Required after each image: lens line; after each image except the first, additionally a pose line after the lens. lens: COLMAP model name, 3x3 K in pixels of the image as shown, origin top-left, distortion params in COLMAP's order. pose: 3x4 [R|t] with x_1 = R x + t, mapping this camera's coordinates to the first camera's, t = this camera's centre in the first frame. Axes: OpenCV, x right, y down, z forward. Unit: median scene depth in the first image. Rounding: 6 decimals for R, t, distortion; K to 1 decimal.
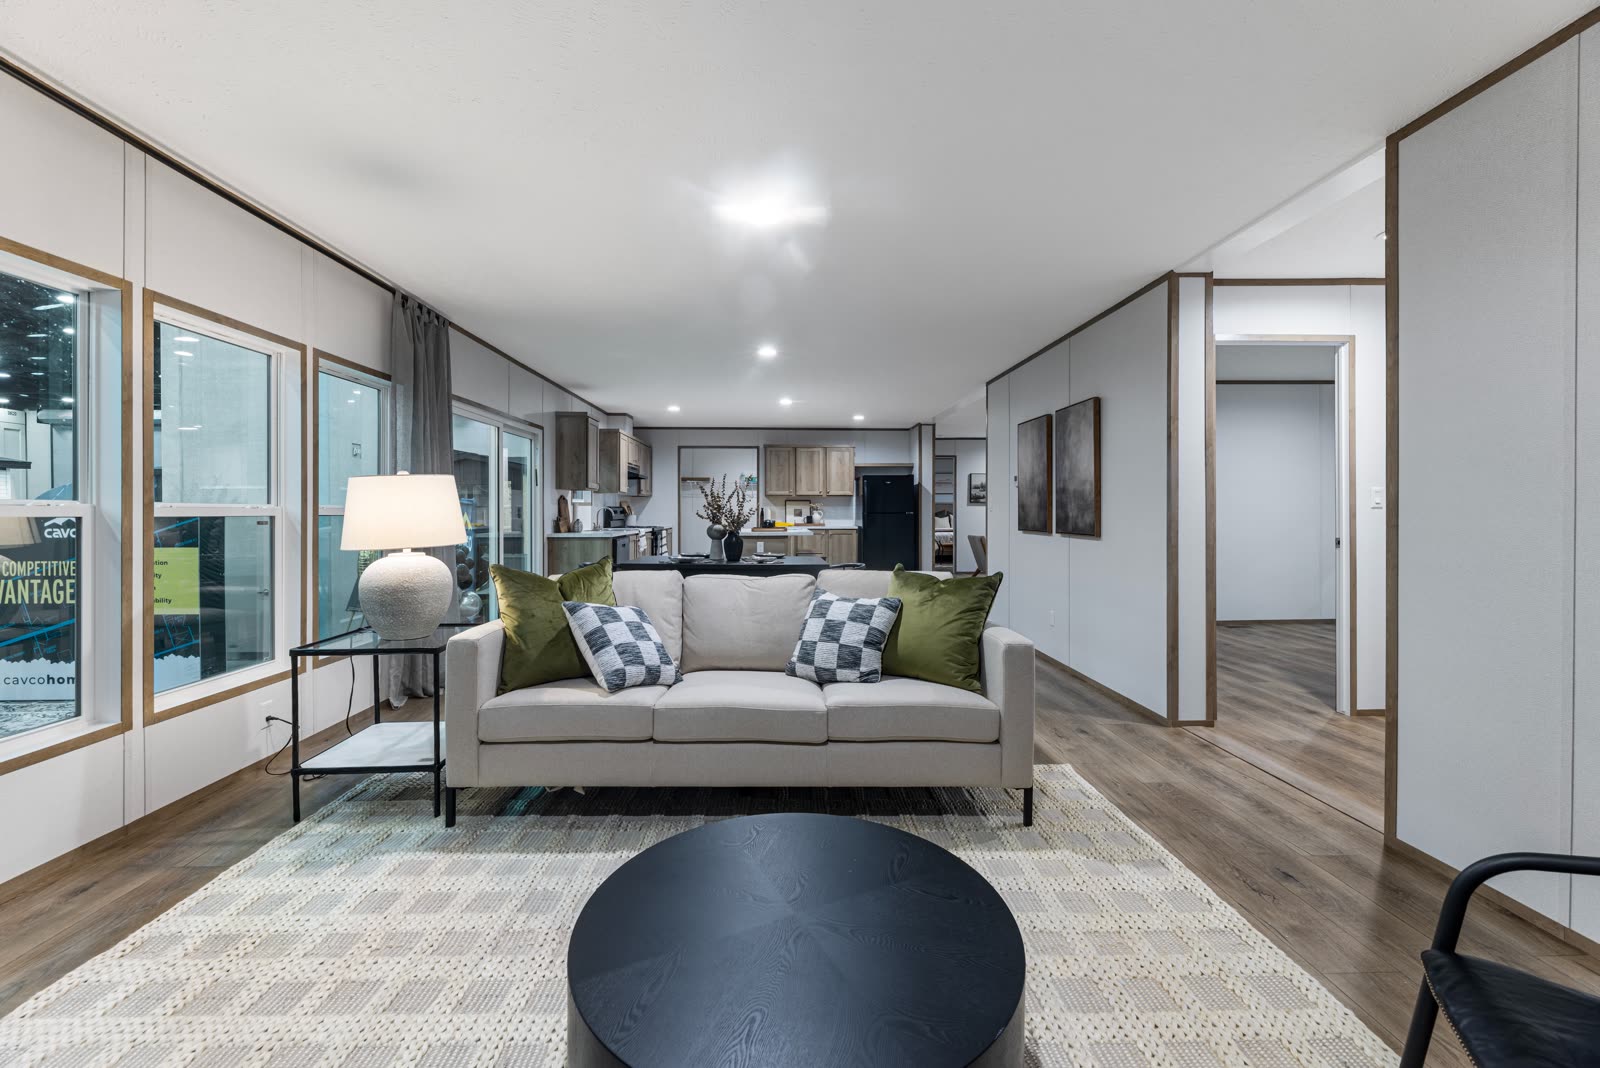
lens RADIAL K [[651.7, 0, 794.3], [0, 651.7, 511.7], [0, 0, 1]] dist [0.000075, -0.000460]
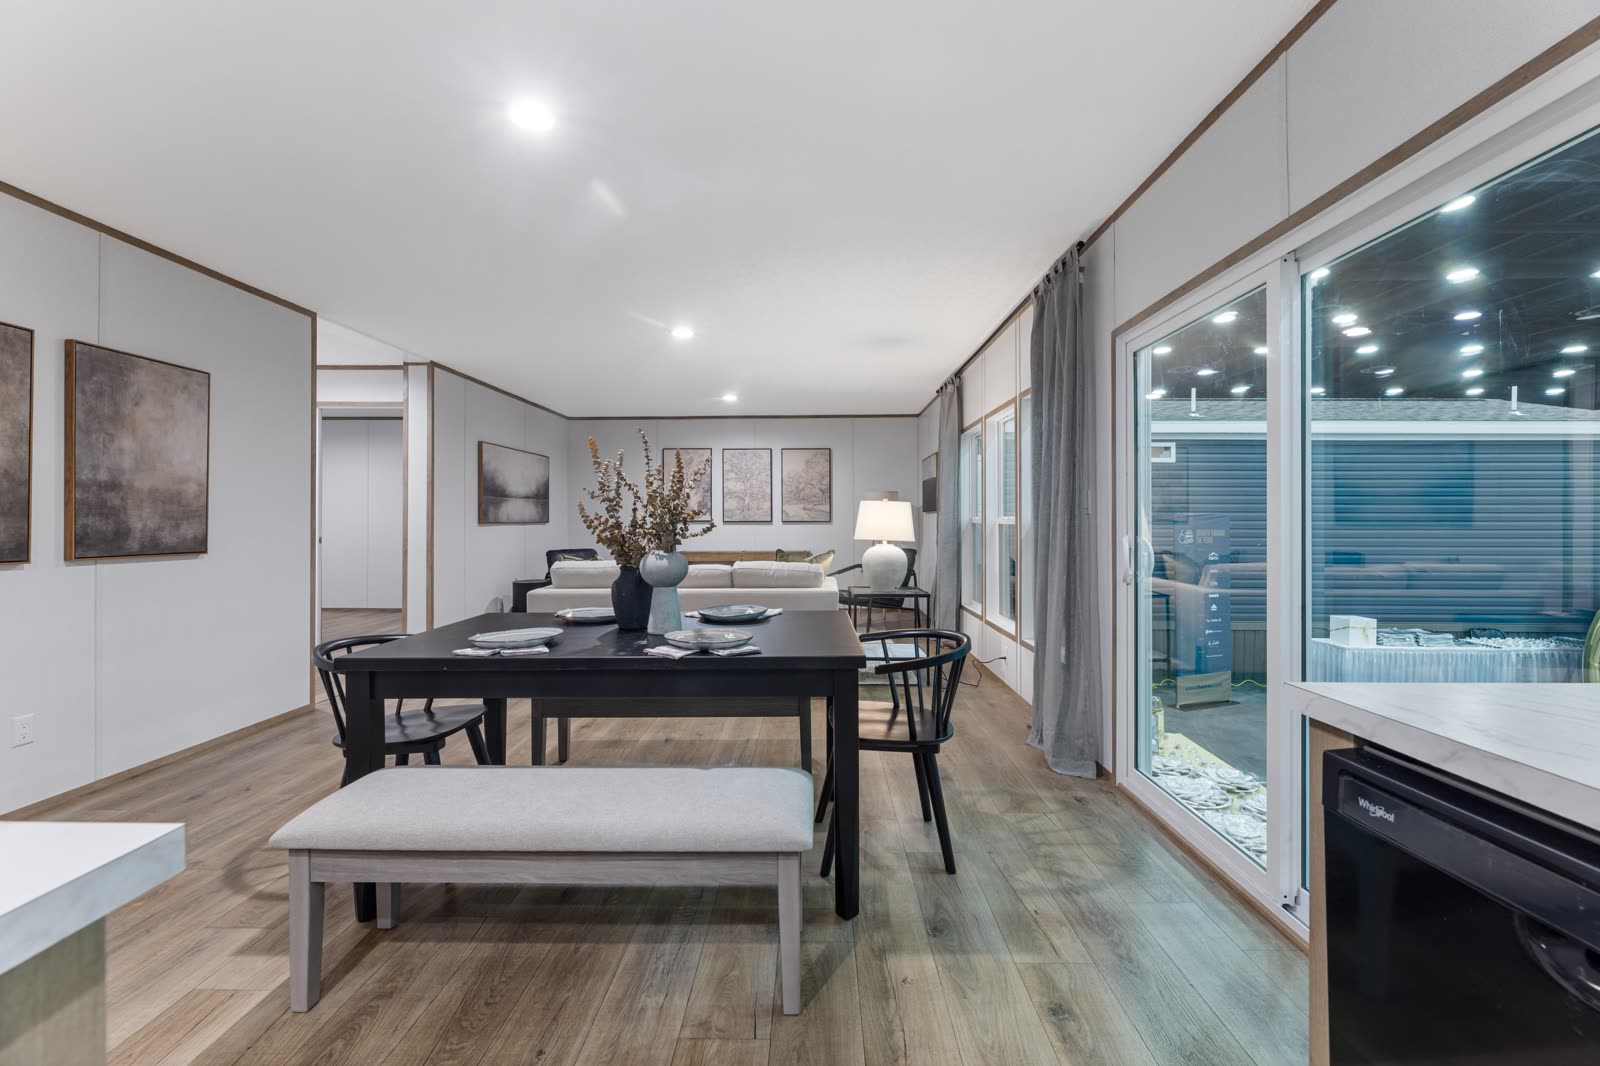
lens RADIAL K [[651.7, 0, 800.7], [0, 651.7, 520.1], [0, 0, 1]] dist [0.000075, -0.000460]
pose [[-0.998788, 0.001743, 0.049182, -0.118306], [0.001686, 0.999998, -0.001191, -0.000088], [-0.049184, -0.001107, -0.998789, 0.735671]]
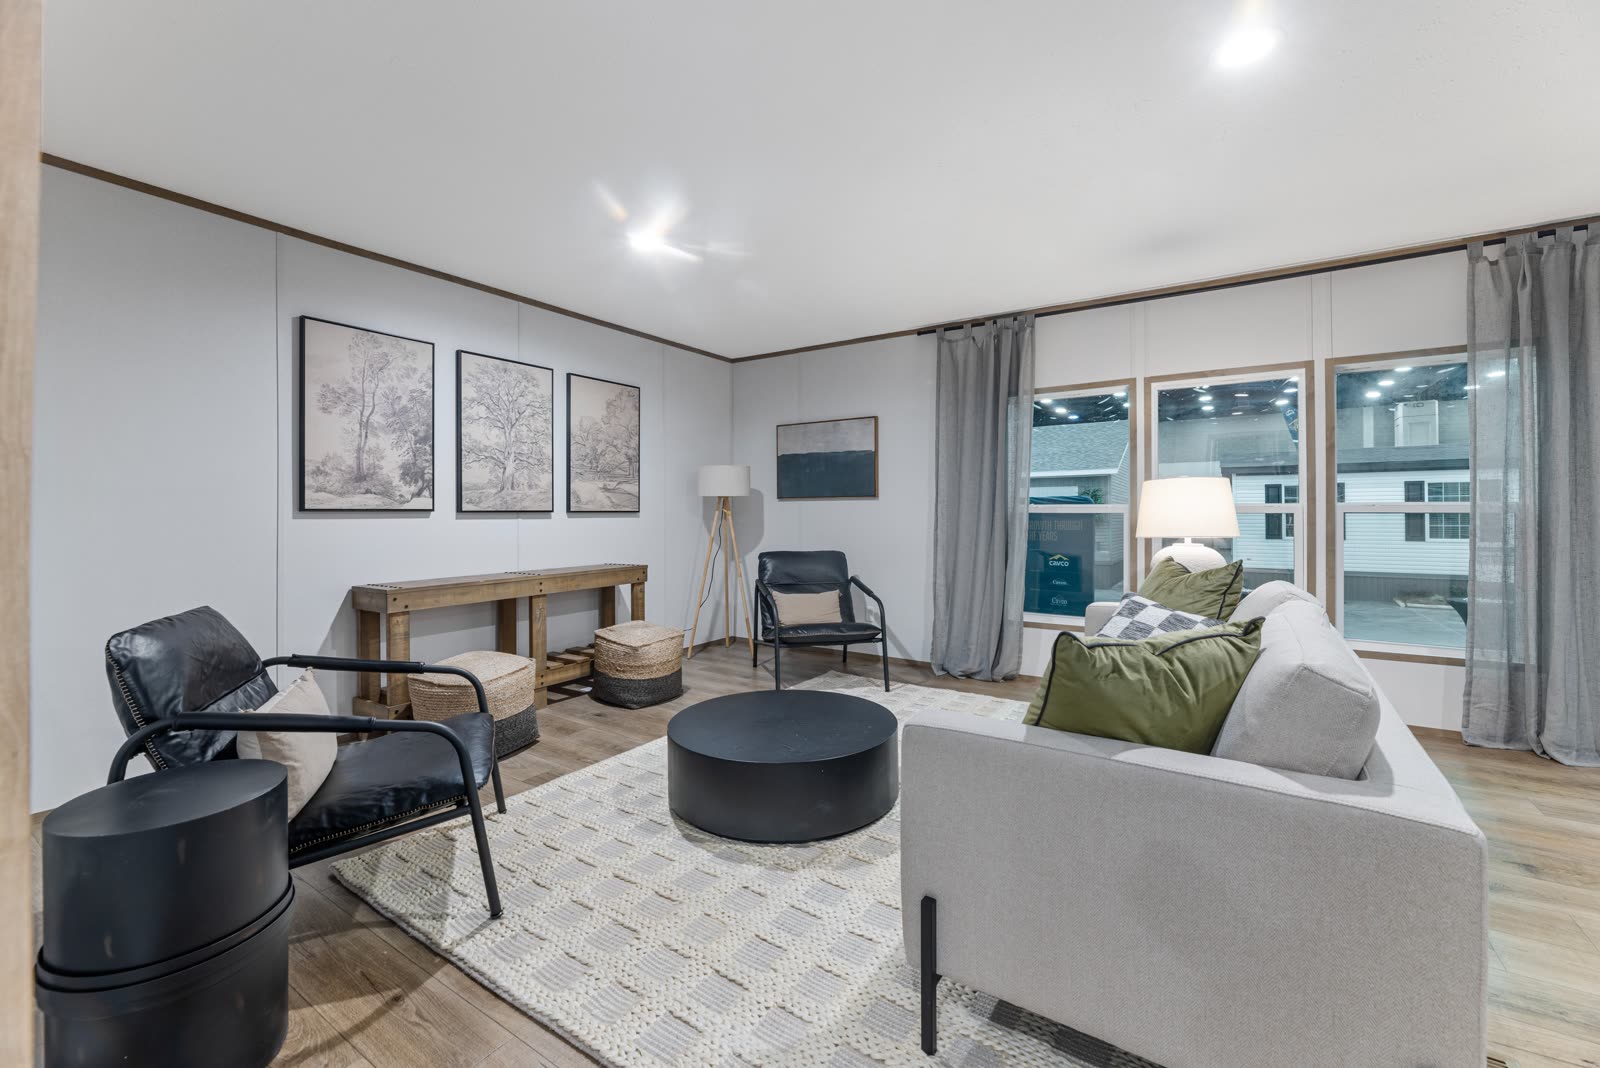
lens RADIAL K [[651.7, 0, 798.5], [0, 651.7, 521.5], [0, 0, 1]] dist [0.000075, -0.000460]
pose [[-0.568085, 0.011499, -0.822890, 0.213723], [0.002020, 0.999919, 0.012578, 0.001862], [0.822967, 0.005483, -0.568062, 0.287017]]
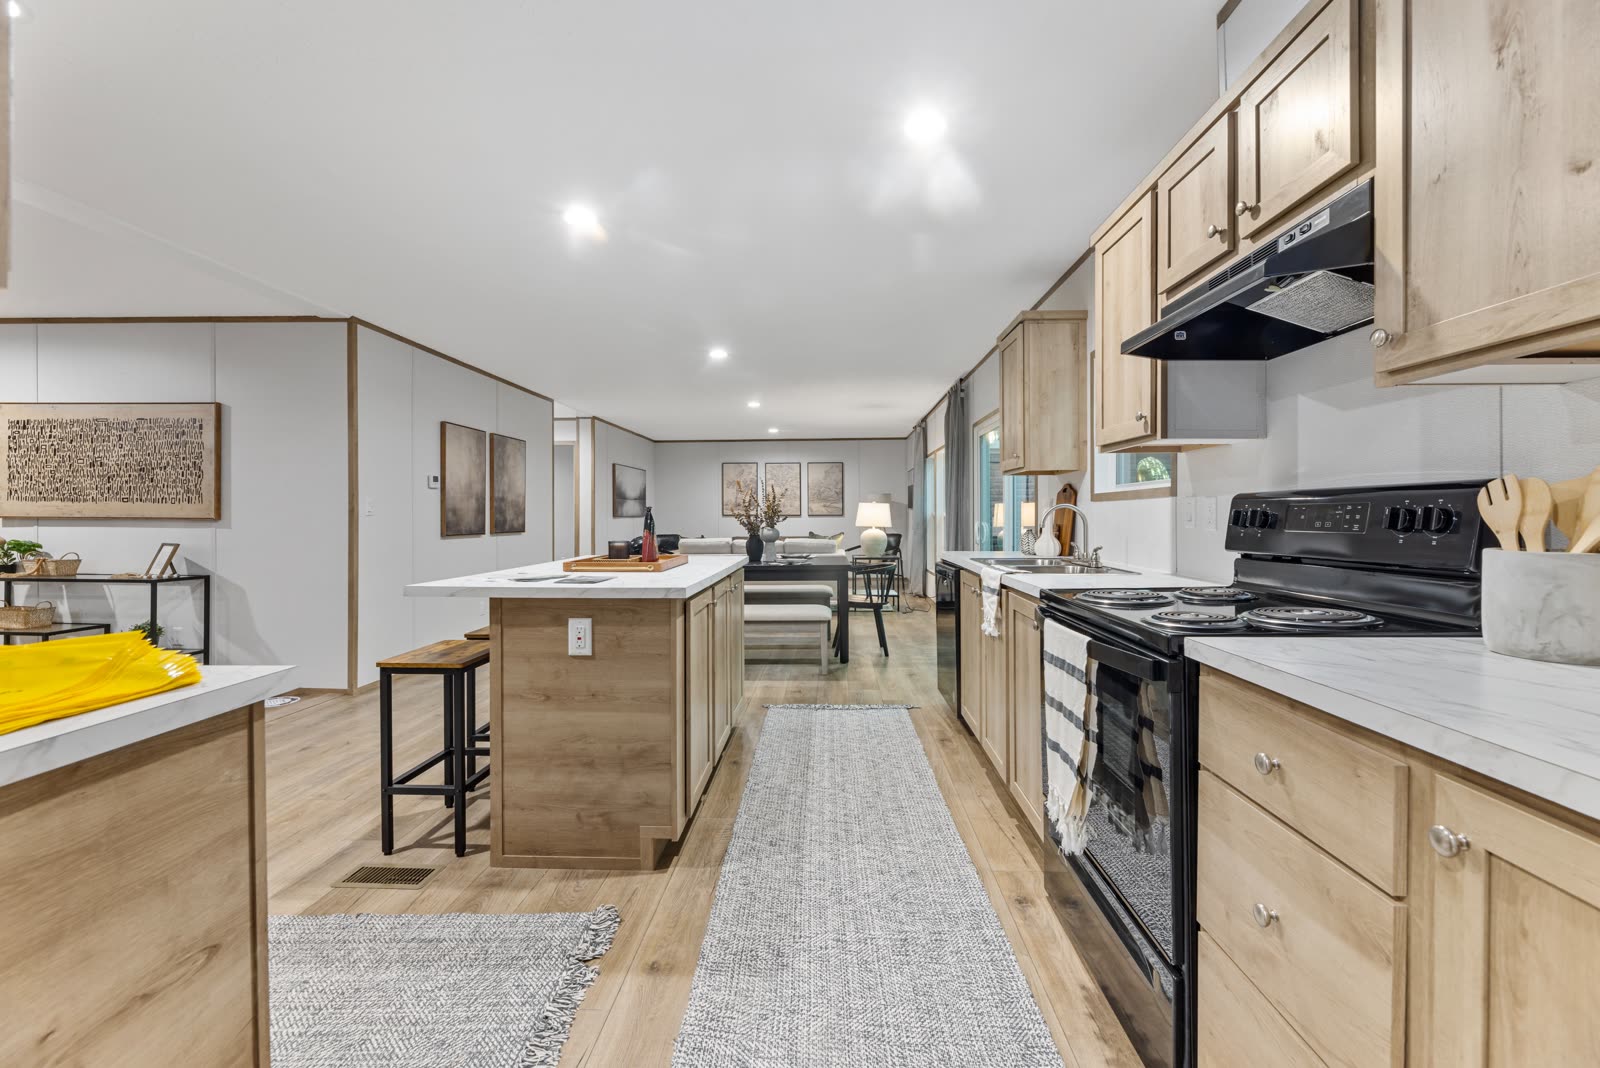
lens RADIAL K [[651.7, 0, 801.0], [0, 651.7, 523.2], [0, 0, 1]] dist [0.000075, -0.000460]
pose [[-0.997309, 0.001356, 0.073298, -0.126639], [0.002355, 0.999906, 0.013535, -0.000885], [-0.073272, 0.013671, -0.997218, 1.050861]]
